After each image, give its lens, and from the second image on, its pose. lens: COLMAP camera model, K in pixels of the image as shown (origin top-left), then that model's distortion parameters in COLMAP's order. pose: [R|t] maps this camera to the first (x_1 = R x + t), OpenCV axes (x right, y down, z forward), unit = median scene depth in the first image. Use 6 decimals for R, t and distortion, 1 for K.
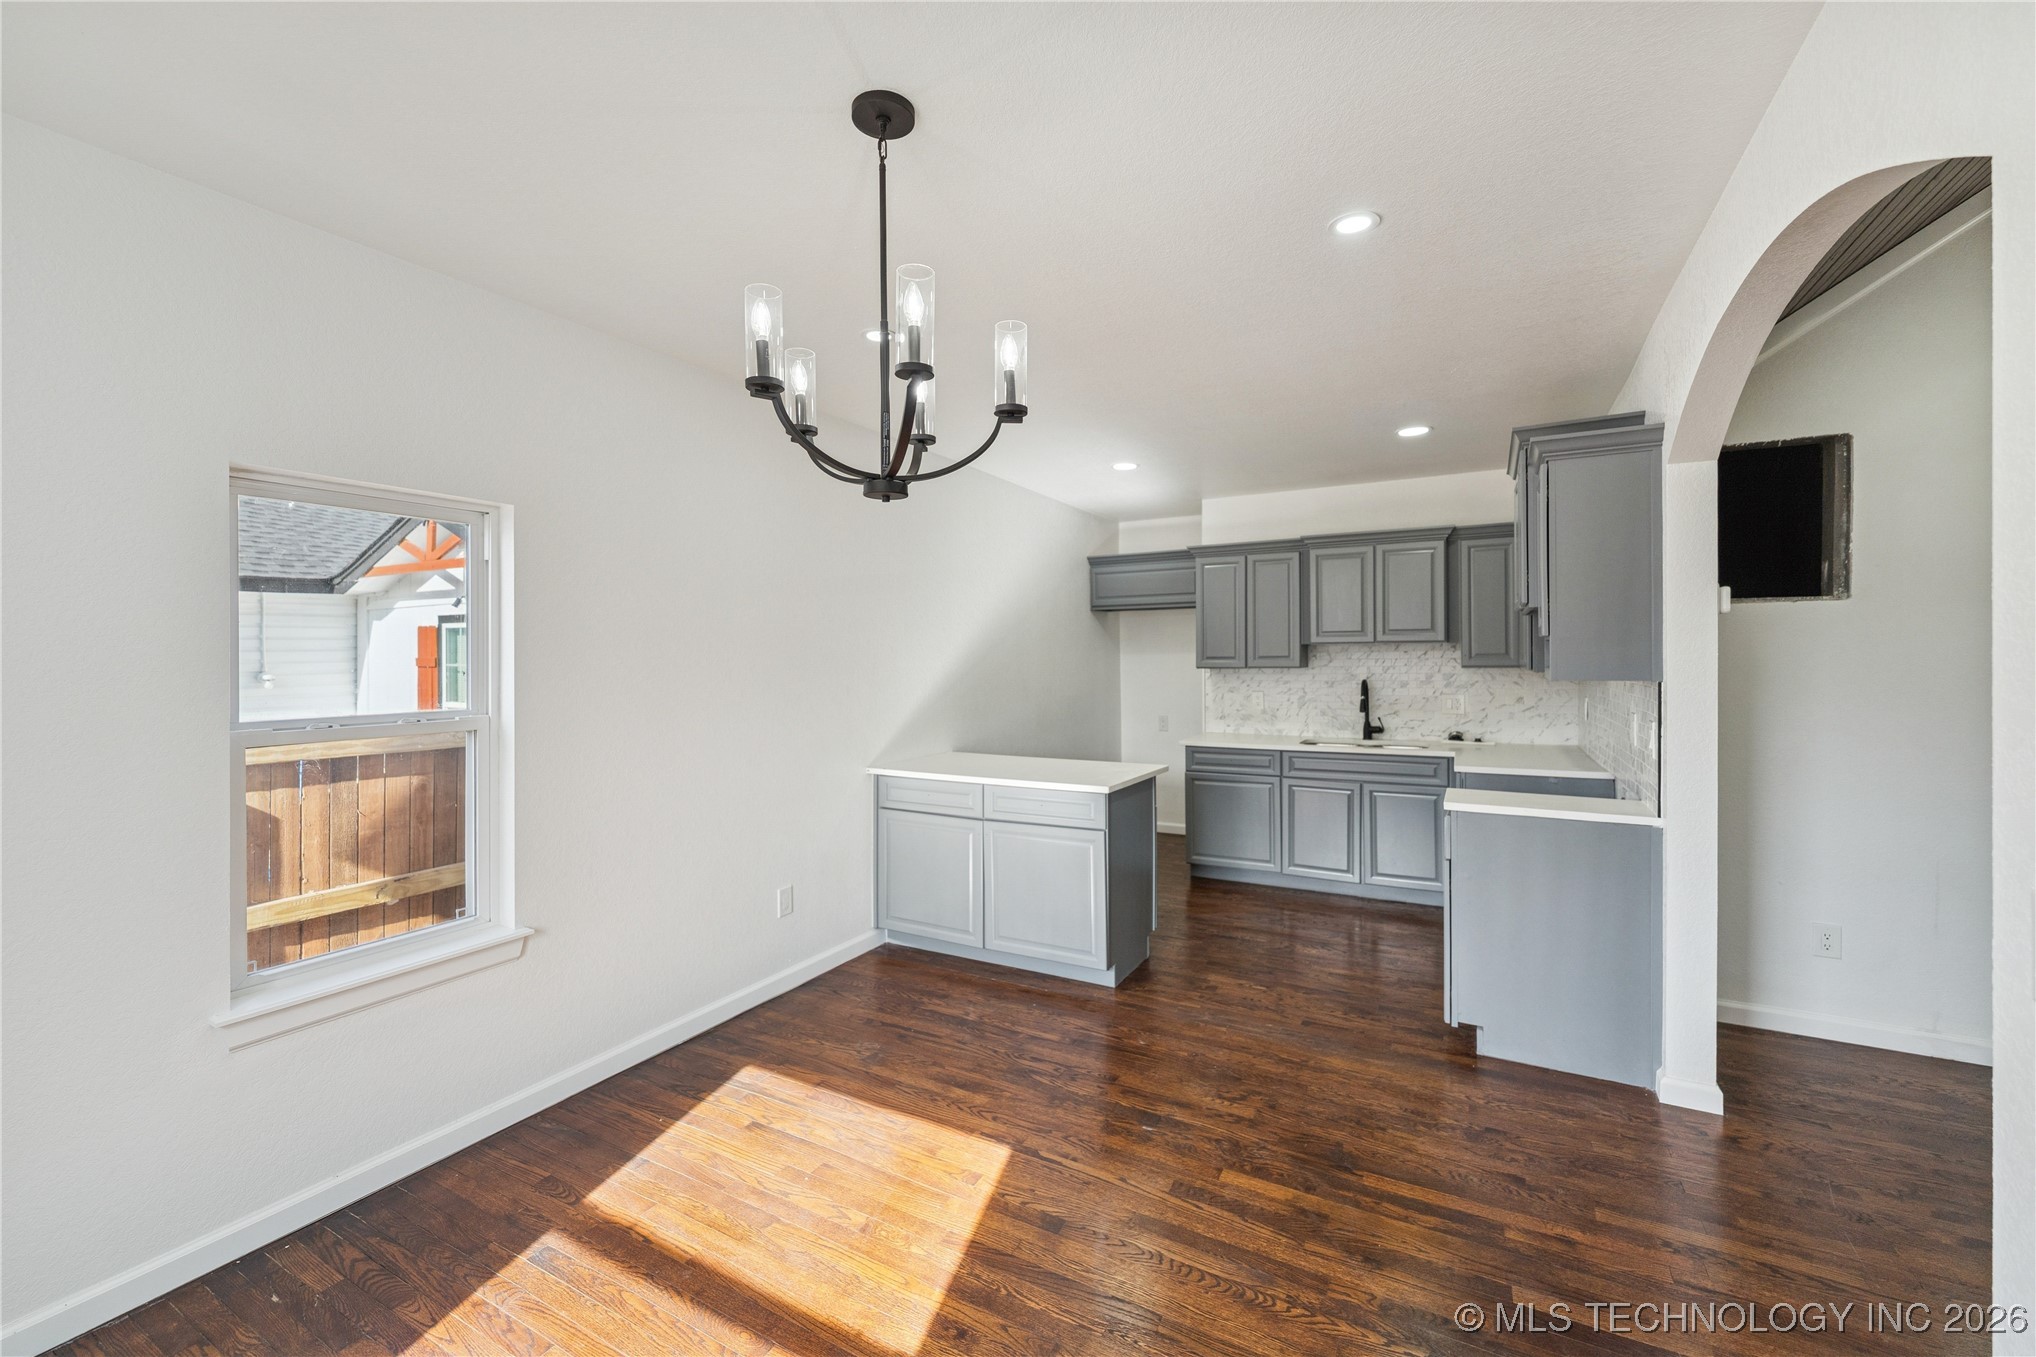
lens RADIAL K [[823.1, 0, 1014.0], [0, 823.1, 663.0], [0, 0, 1]] dist [0.013004, -0.000075]
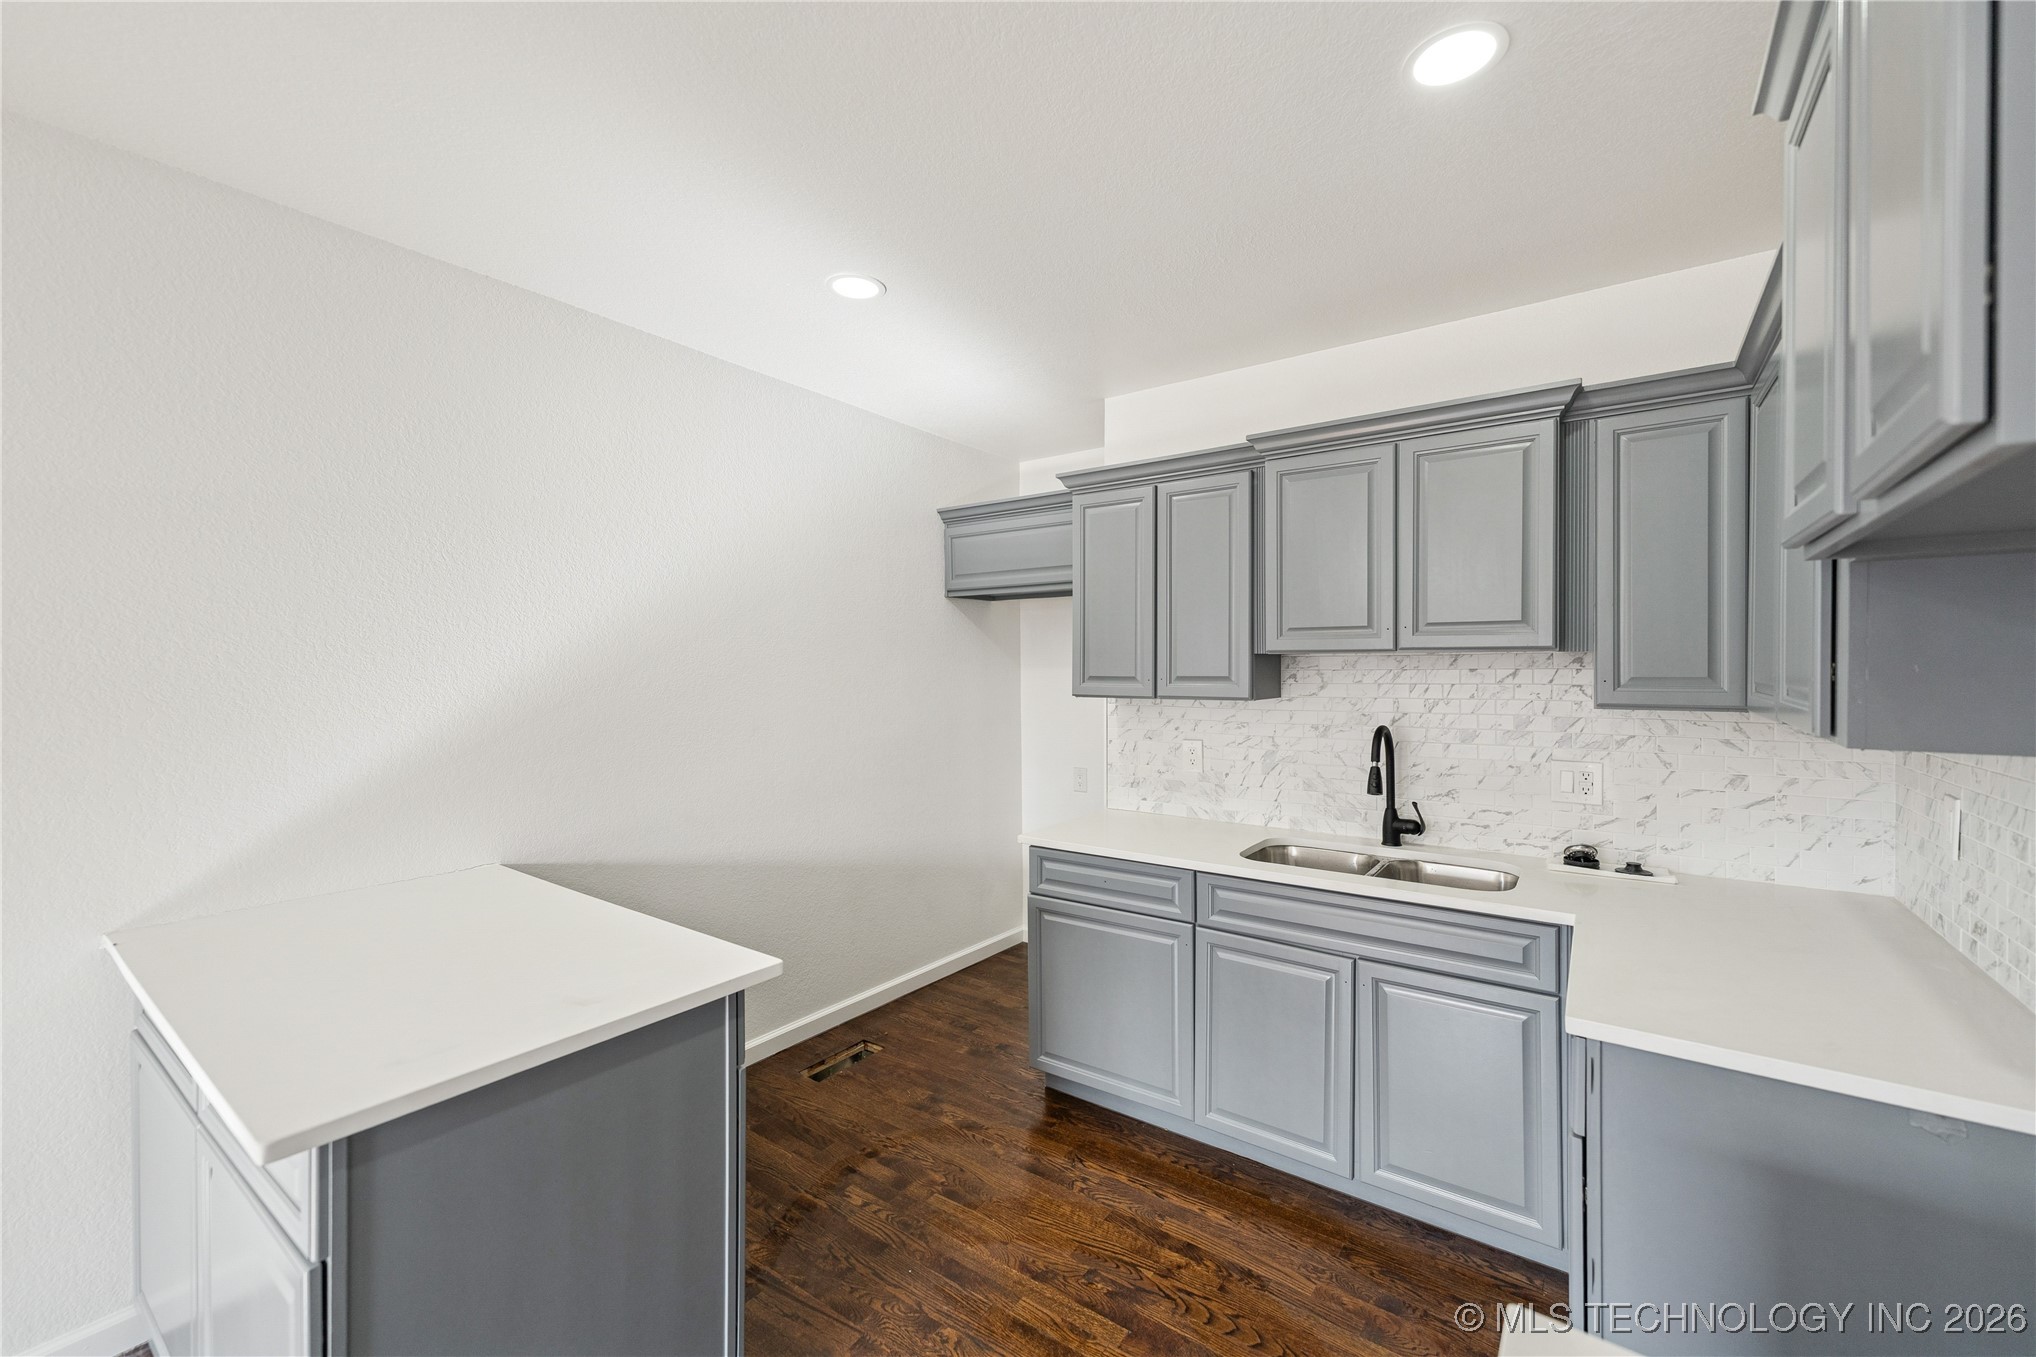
lens RADIAL K [[816.3, 0, 1009.5], [0, 816.3, 672.5], [0, 0, 1]] dist [0.007371, -0.000111]
pose [[0.991589, 0.006502, -0.129264, 0.265933], [-0.006174, 0.999977, 0.002934, -0.011660], [0.129280, -0.002111, 0.991606, 0.485461]]
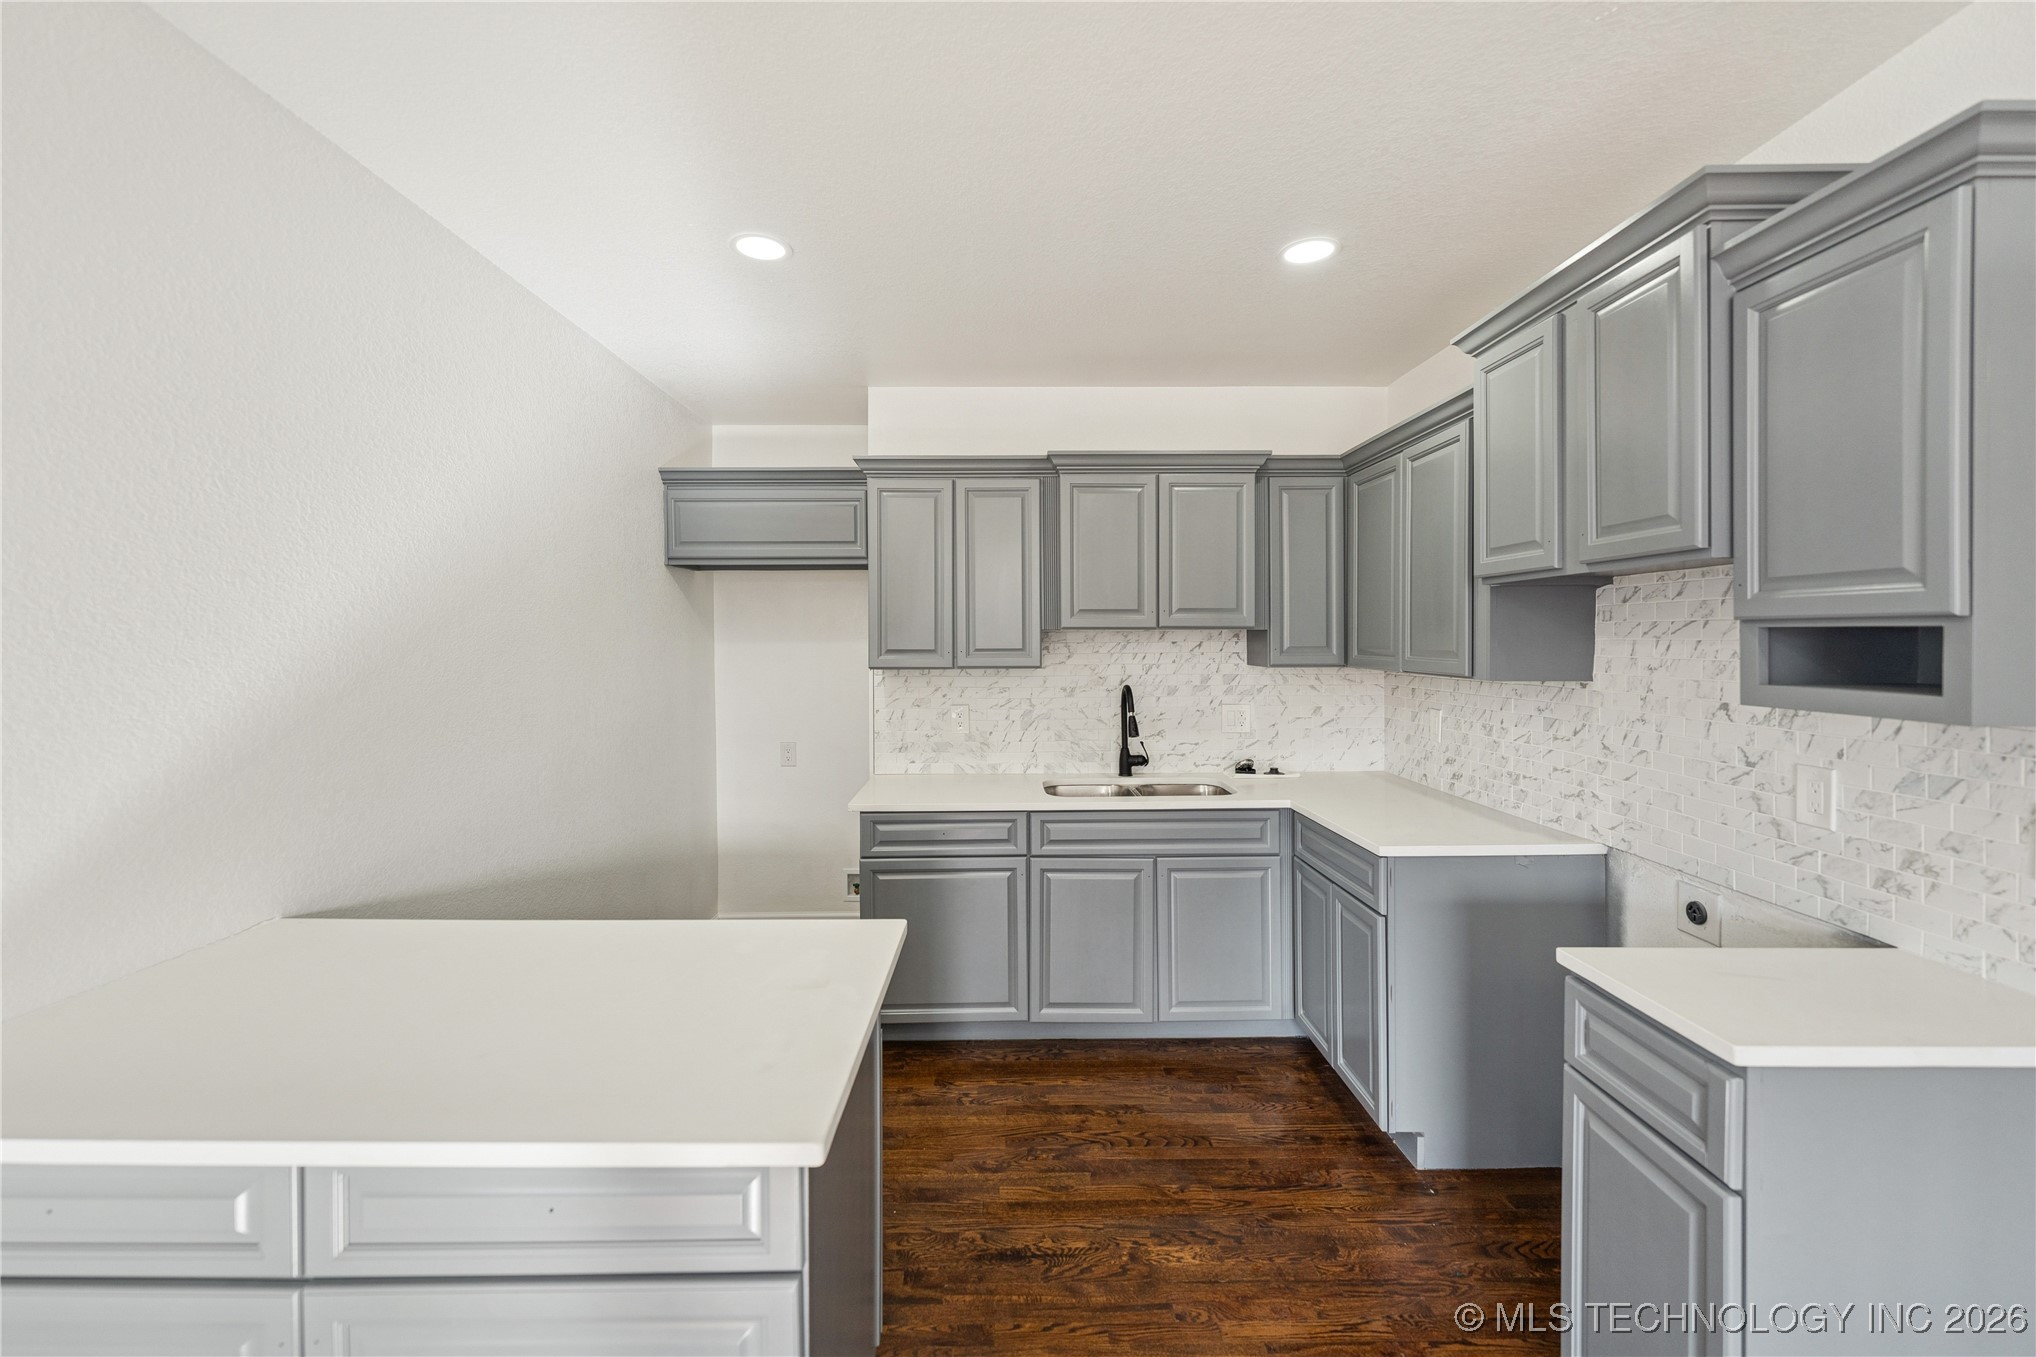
lens RADIAL K [[838.6, 0, 998.3], [0, 838.6, 645.7], [0, 0, 1]] dist [0.002692, -0.000039]
pose [[0.876280, 0.000897, 0.481801, 0.018795], [-0.000145, 0.999999, -0.001598, -0.009653], [-0.481801, 0.001330, 0.876279, 0.470176]]
